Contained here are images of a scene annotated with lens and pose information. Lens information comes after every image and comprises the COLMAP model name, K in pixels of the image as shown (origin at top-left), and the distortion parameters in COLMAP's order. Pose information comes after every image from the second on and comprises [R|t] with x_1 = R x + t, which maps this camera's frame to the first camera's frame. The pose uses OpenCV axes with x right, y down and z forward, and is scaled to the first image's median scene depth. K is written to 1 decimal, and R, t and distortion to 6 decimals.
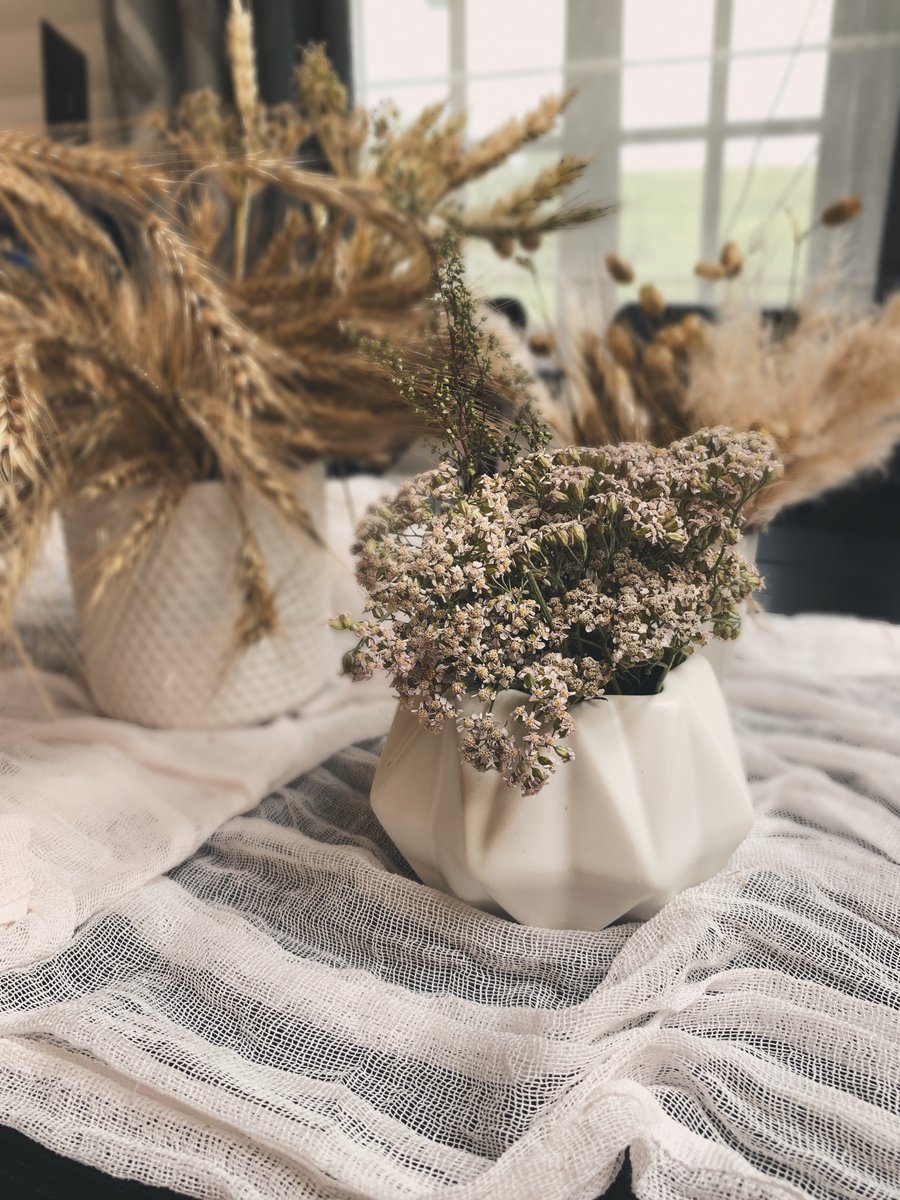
lens RADIAL K [[925.4, 0, 449.0], [0, 925.4, 568.5], [0, 0, 1]] dist [0.136407, -0.379663]
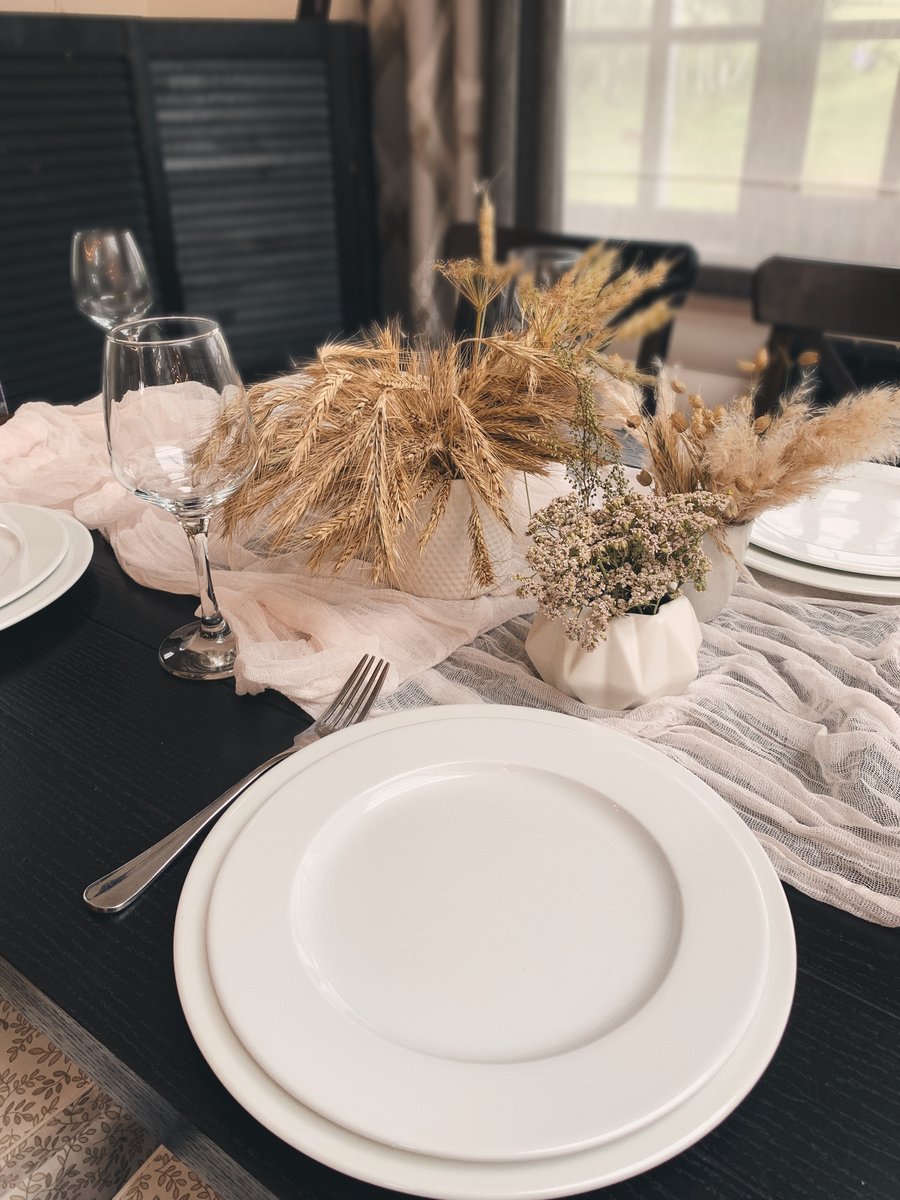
lens RADIAL K [[925.4, 0, 449.0], [0, 925.4, 568.5], [0, 0, 1]] dist [0.136407, -0.379663]
pose [[0.980249, 0.091210, -0.175476, 0.124980], [-0.057902, 0.980777, 0.186343, -0.380942], [0.189099, -0.172502, 0.966687, -1.302311]]
